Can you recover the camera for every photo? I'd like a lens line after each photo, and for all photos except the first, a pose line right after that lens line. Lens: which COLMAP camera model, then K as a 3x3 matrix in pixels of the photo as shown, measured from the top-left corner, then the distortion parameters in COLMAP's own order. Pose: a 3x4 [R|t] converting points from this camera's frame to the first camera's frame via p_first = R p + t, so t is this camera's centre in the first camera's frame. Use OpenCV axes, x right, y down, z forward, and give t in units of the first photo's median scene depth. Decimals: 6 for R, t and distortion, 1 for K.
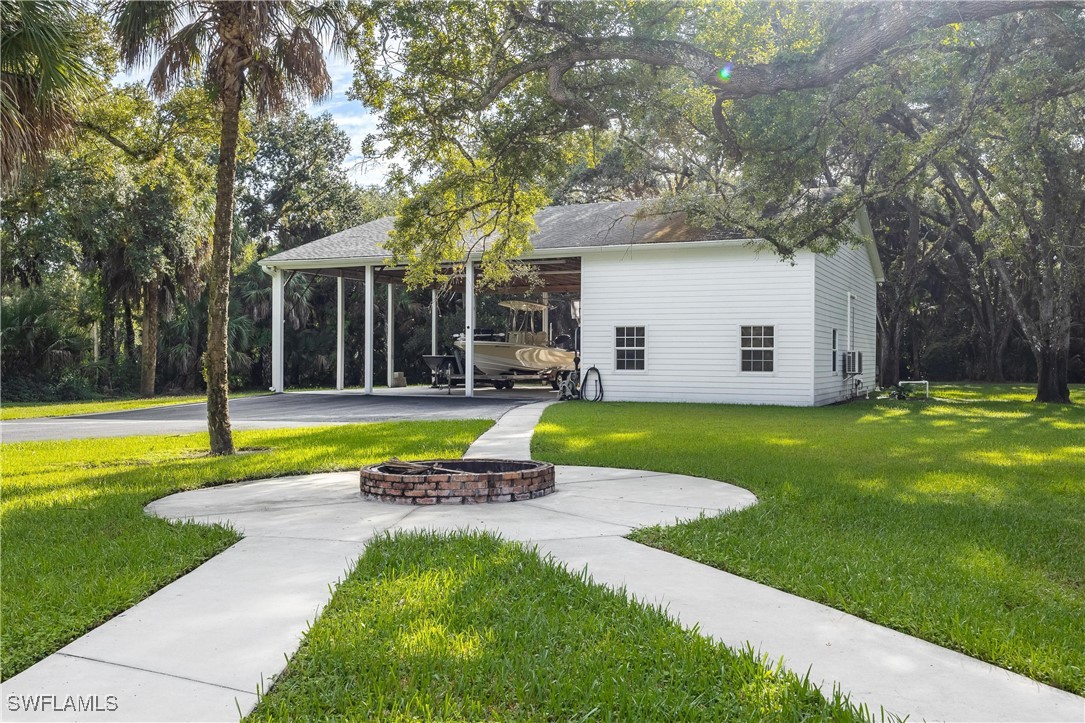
lens RADIAL K [[987.3, 0, 543.1], [0, 987.3, 362.5], [0, 0, 1]] dist [-0.003627, 0.001535]
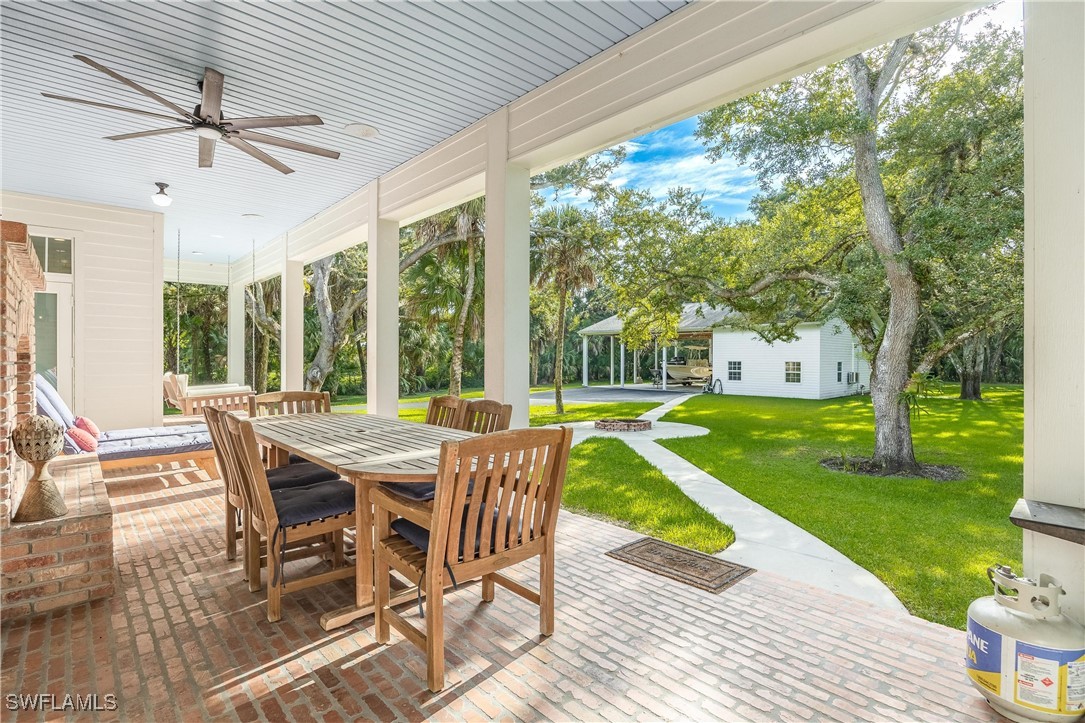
lens RADIAL K [[528.8, 0, 544.4], [0, 528.8, 359.5], [0, 0, 1]] dist [-0.006855, -0.000620]
pose [[0.936742, -0.001643, -0.350016, 0.102757], [-0.000498, 0.999982, -0.006025, -0.032758], [0.350020, 0.005818, 0.936724, -0.275628]]
